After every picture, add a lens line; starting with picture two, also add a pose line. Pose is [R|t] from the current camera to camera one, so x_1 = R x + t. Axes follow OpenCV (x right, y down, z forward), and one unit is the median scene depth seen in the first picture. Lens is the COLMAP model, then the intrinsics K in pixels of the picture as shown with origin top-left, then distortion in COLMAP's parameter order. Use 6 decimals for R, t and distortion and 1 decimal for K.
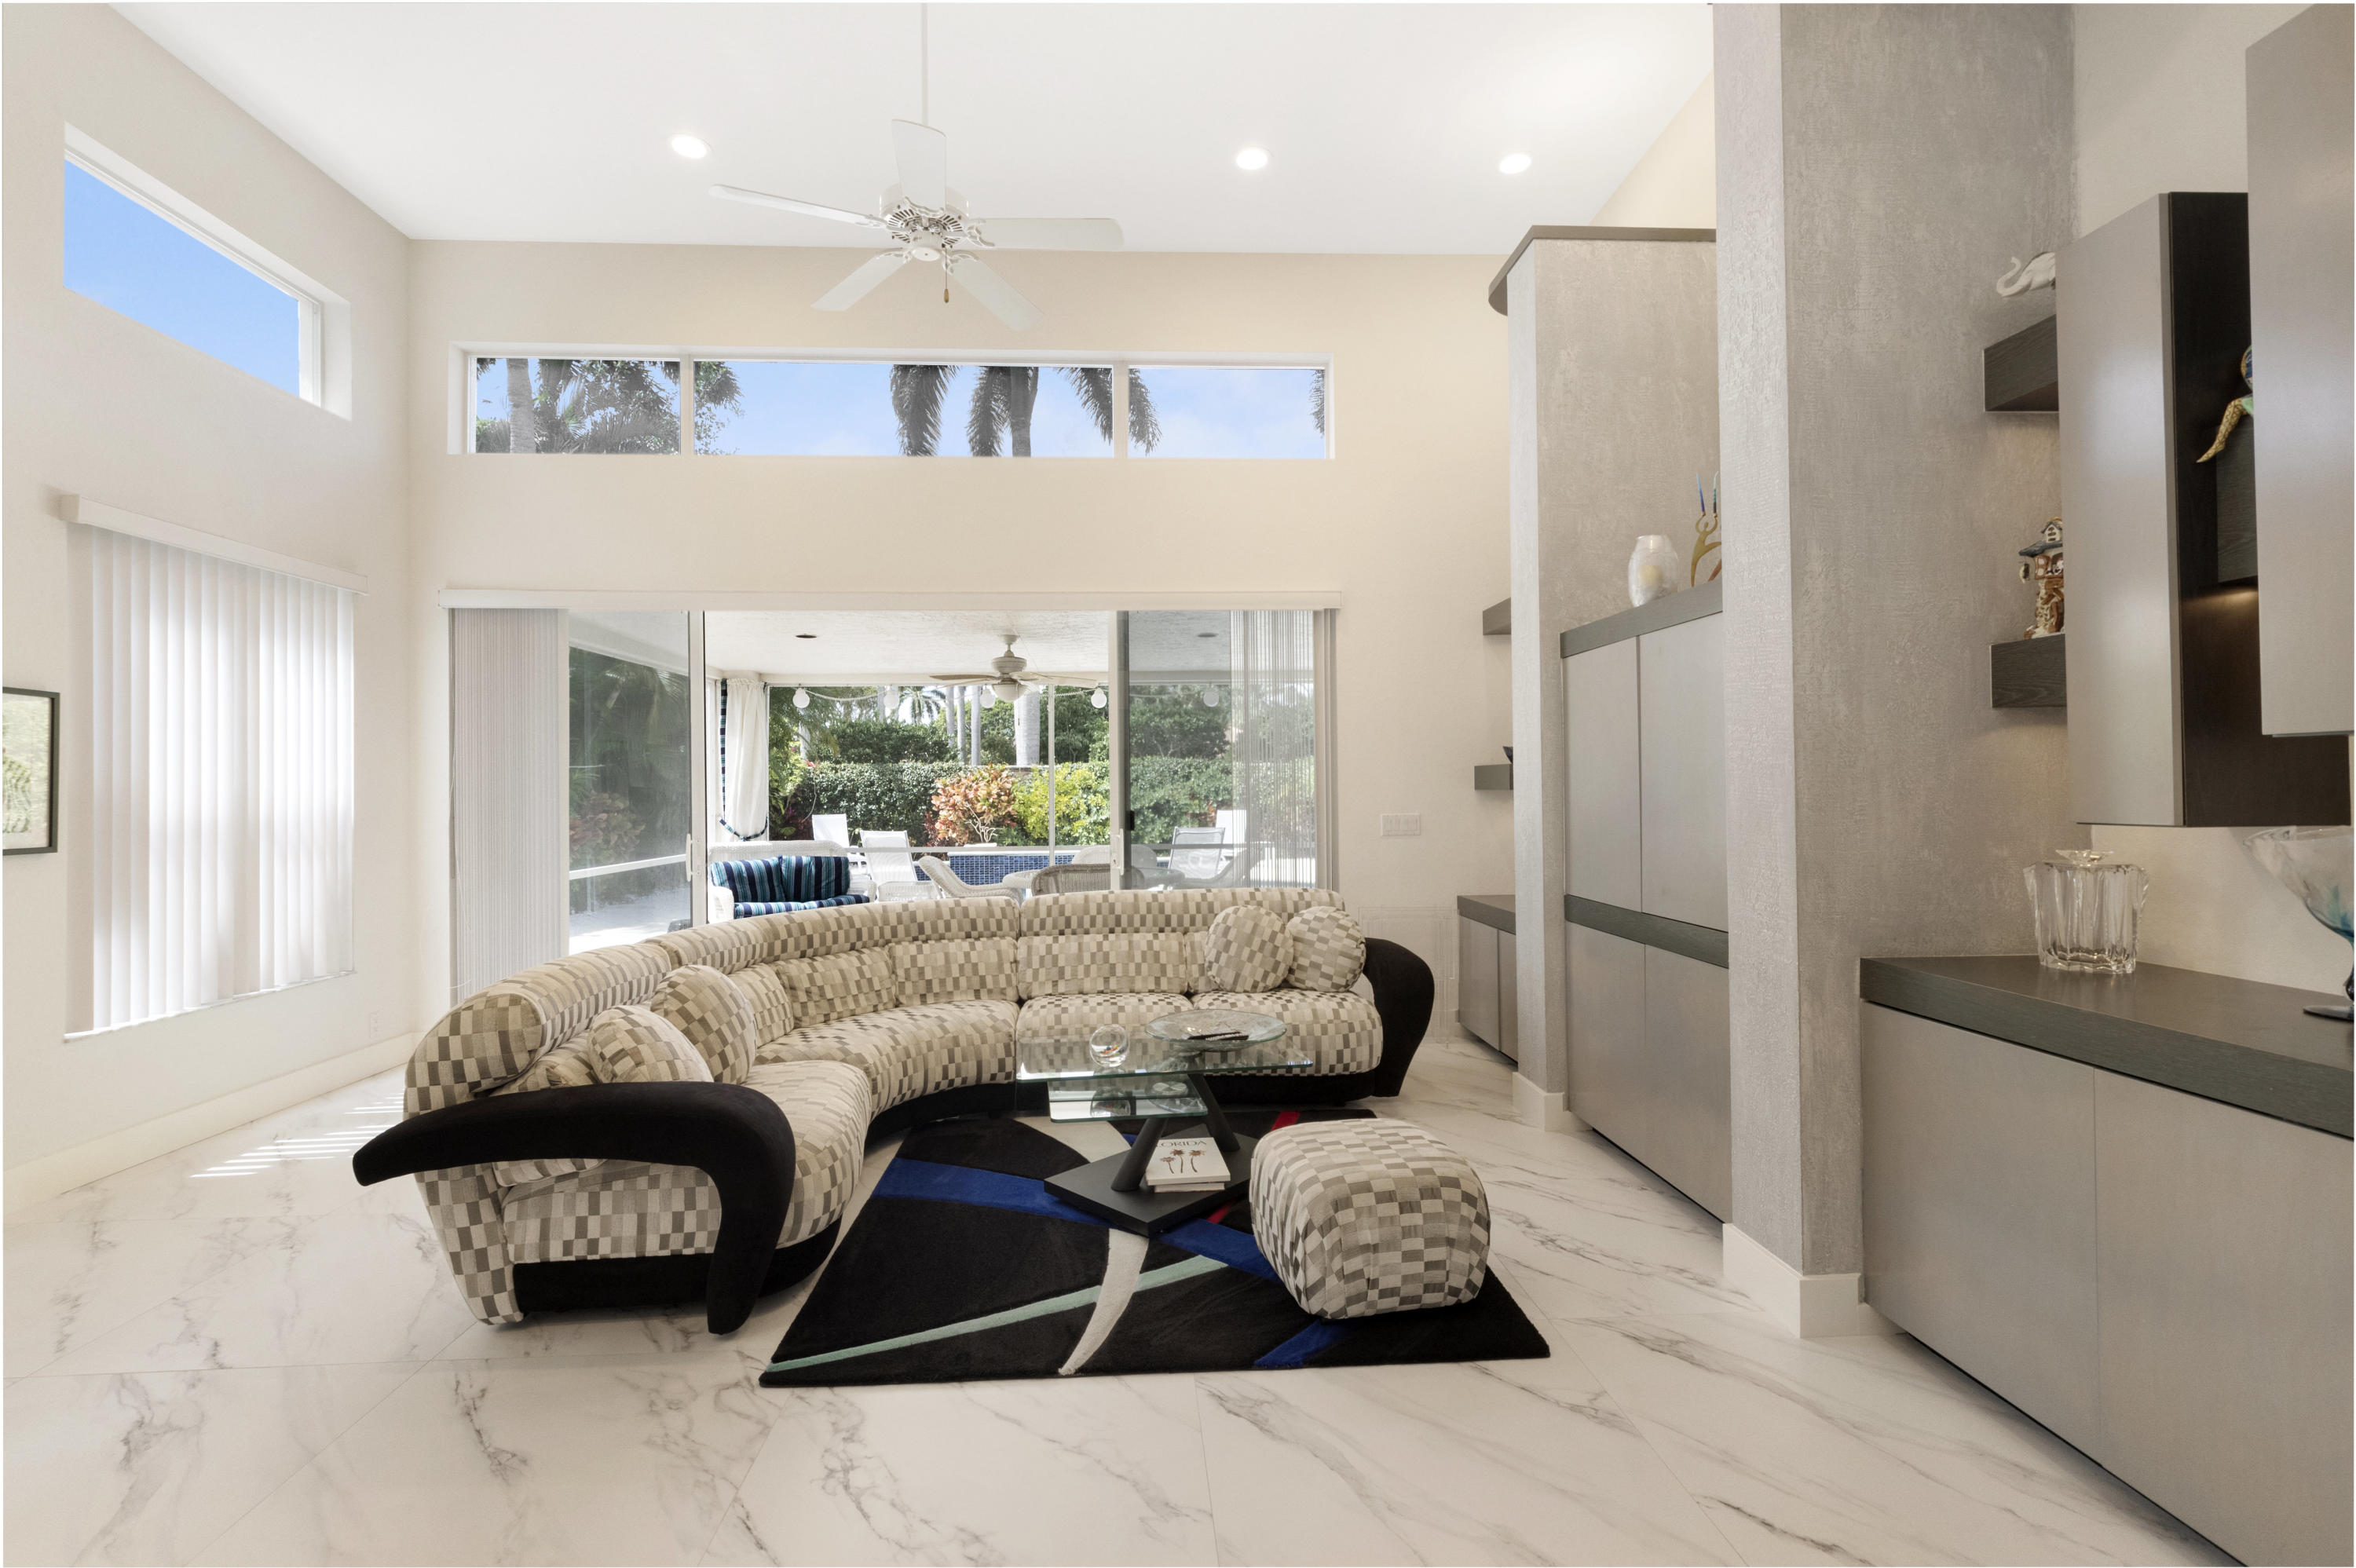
lens RADIAL K [[1030.6, 0, 1171.1], [0, 1030.6, 774.6], [0, 0, 1]] dist [0.001770, -0.002404]
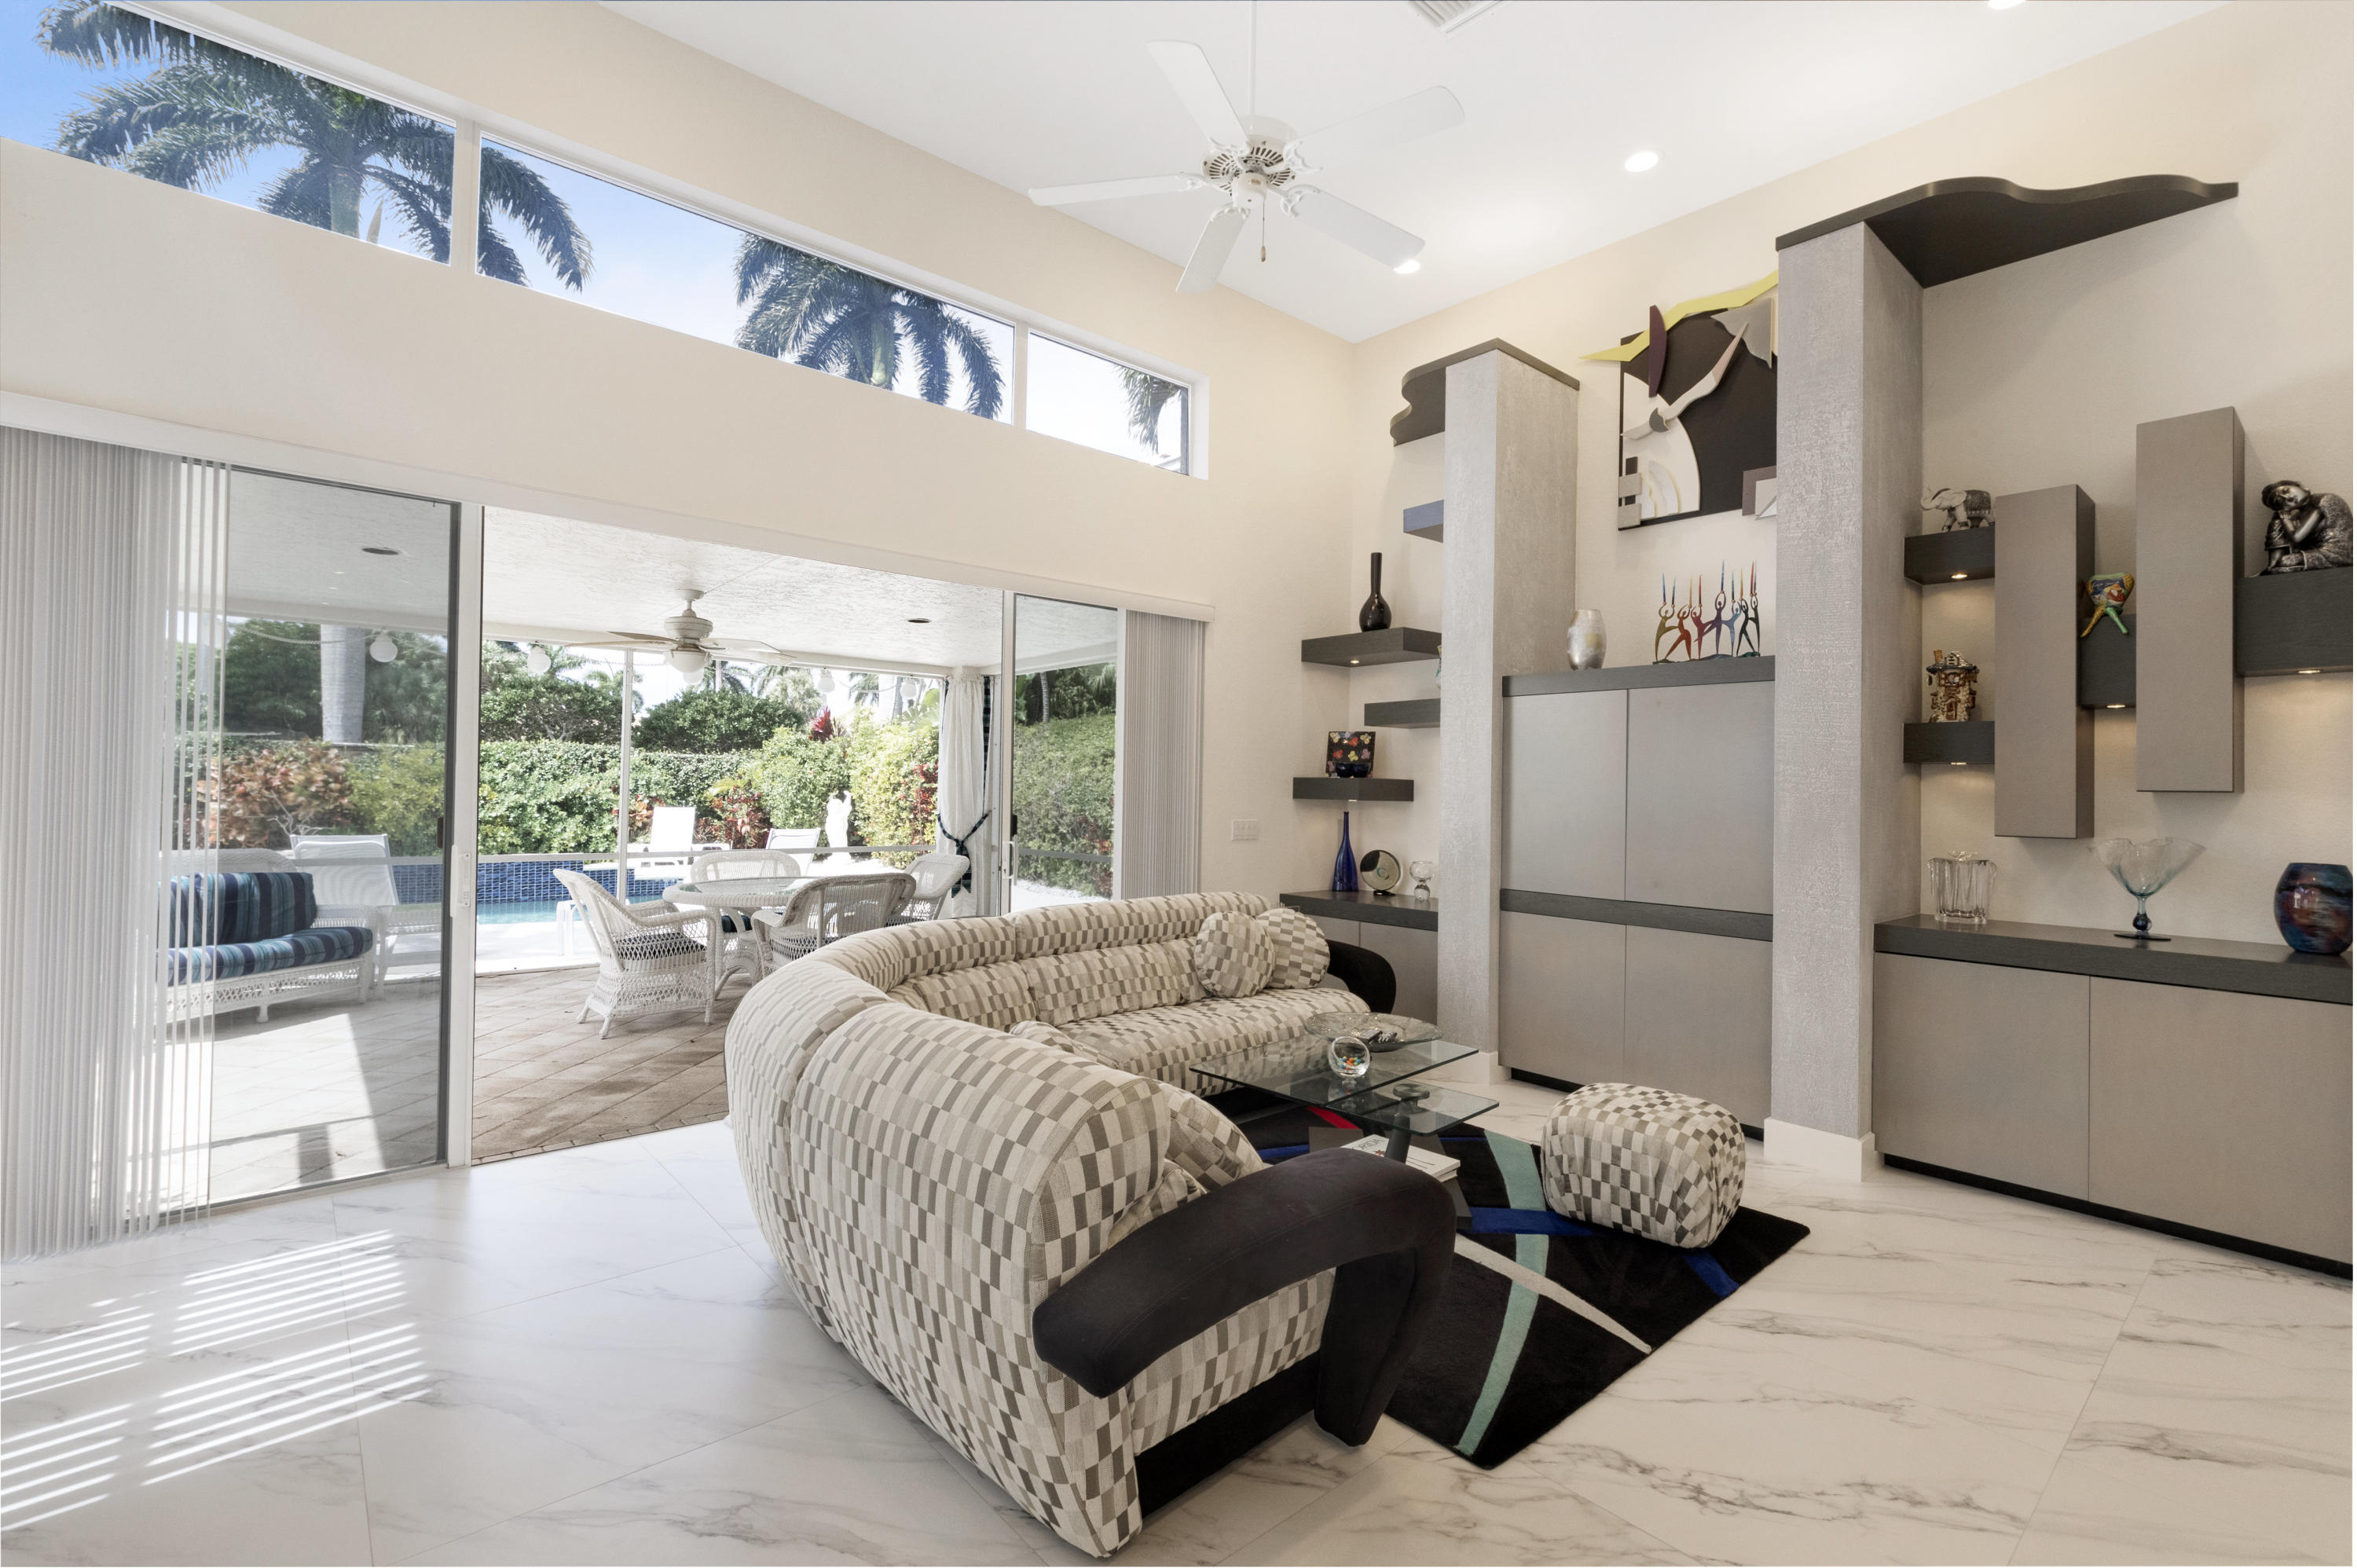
lens RADIAL K [[1031.1, 0, 1169.4], [0, 1031.1, 774.6], [0, 0, 1]] dist [0.001770, -0.002404]
pose [[0.792002, 0.032498, 0.609653, -0.612570], [-0.033781, 0.999385, -0.009387, 0.004295], [-0.609584, -0.013161, 0.792612, 0.242118]]
